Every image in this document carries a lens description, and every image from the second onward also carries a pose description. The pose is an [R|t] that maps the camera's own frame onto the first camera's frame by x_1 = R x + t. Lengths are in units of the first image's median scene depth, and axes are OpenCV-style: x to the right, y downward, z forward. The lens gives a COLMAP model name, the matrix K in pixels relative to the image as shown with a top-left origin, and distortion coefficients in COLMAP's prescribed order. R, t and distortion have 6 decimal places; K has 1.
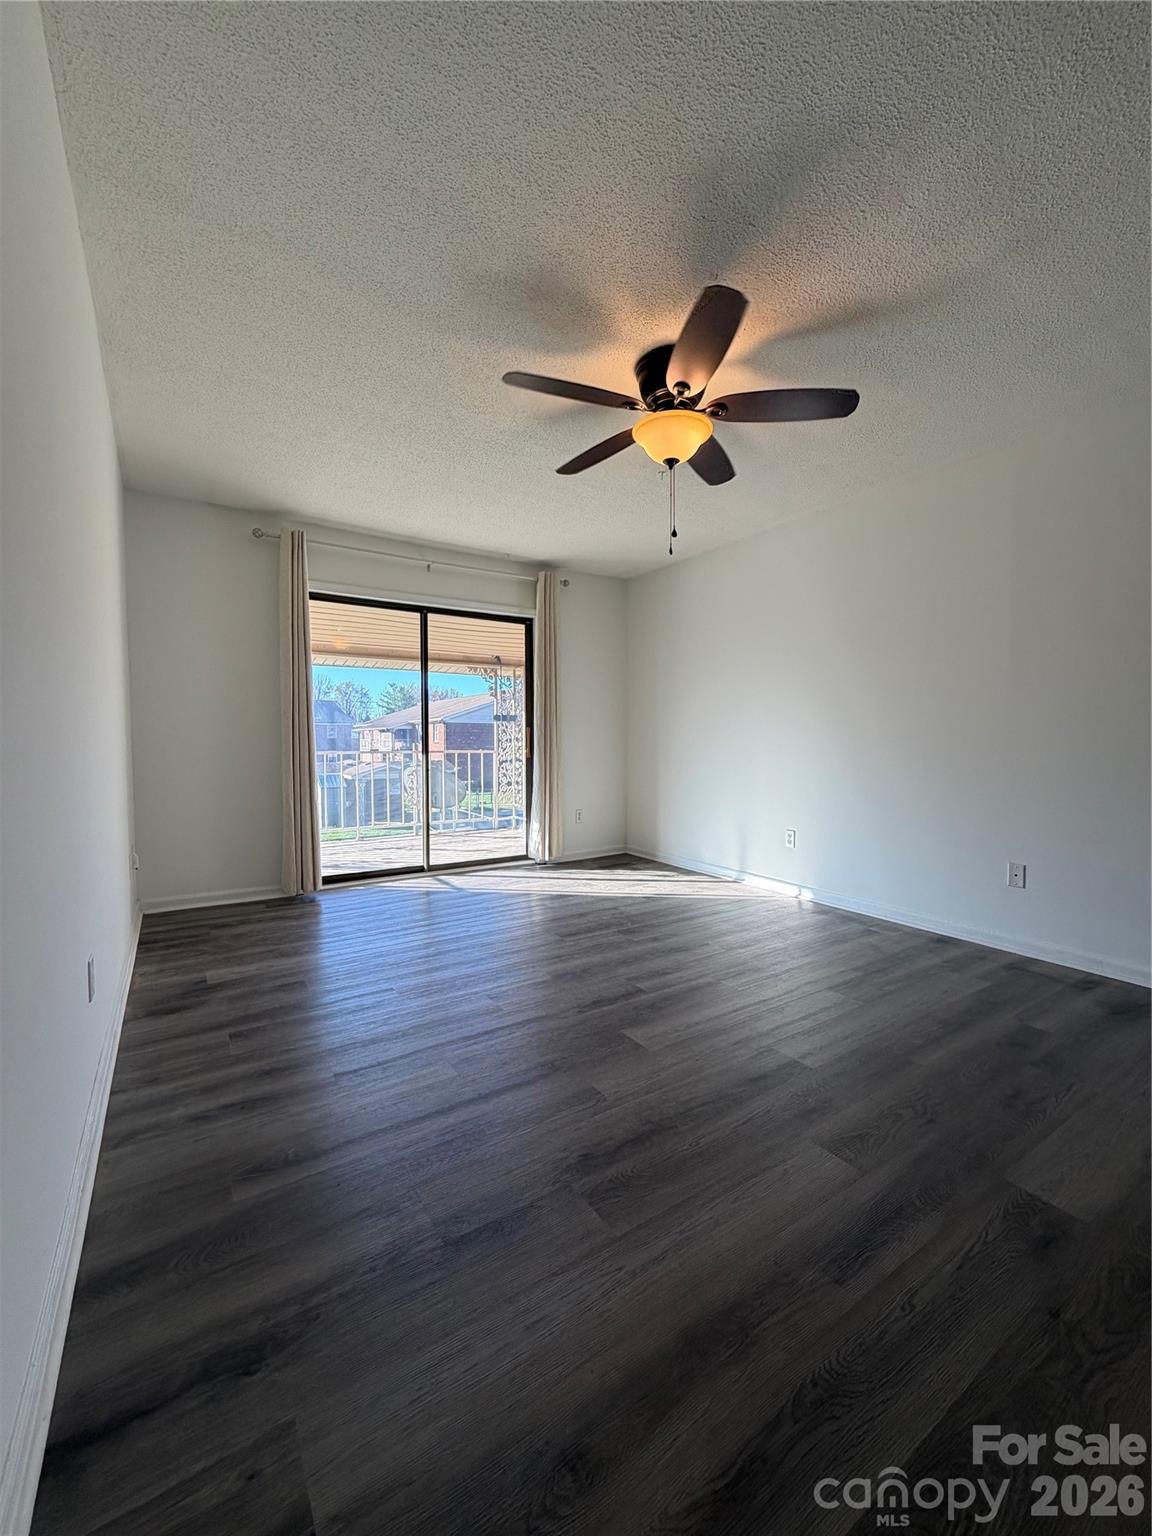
lens RADIAL K [[614.7, 0, 575.1], [0, 614.7, 766.2], [0, 0, 1]] dist [-0.001216, 0.000060]
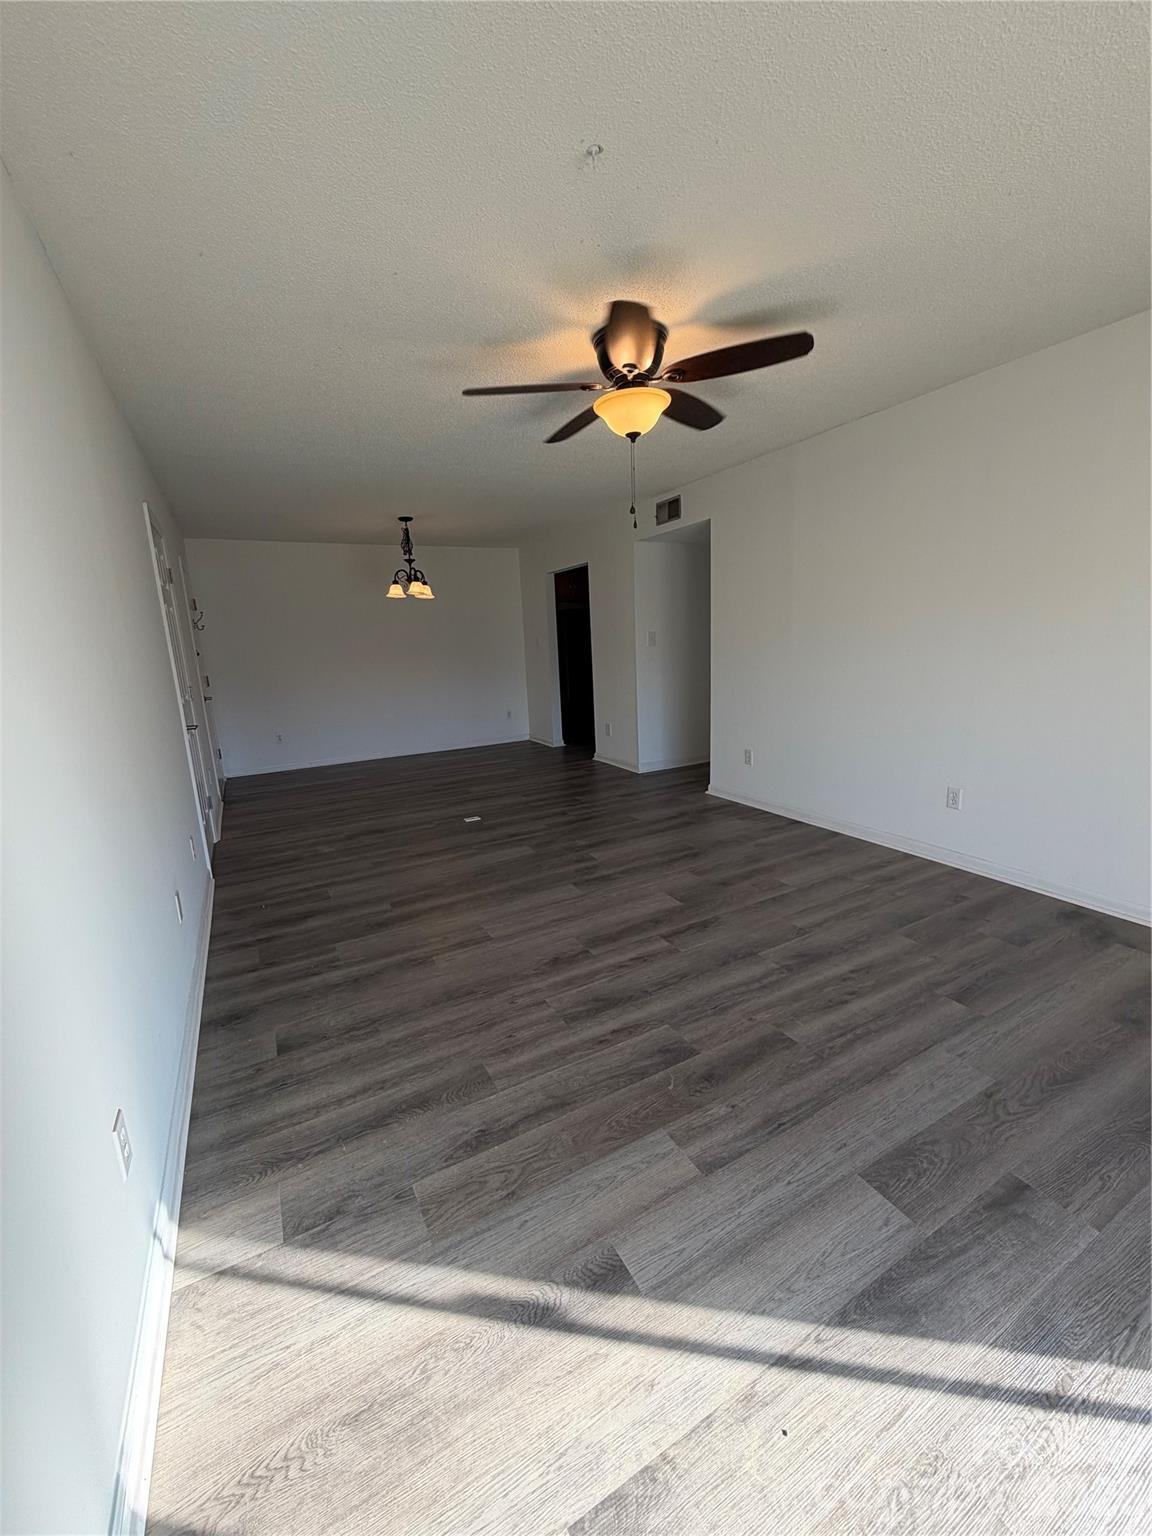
lens RADIAL K [[614.7, 0, 577.1], [0, 614.7, 768.1], [0, 0, 1]] dist [-0.001216, 0.000060]
pose [[-0.996037, 0.024990, 0.085361, 0.164638], [0.046389, 0.964805, 0.258841, -0.211272], [-0.075888, 0.261775, -0.962141, 2.004438]]
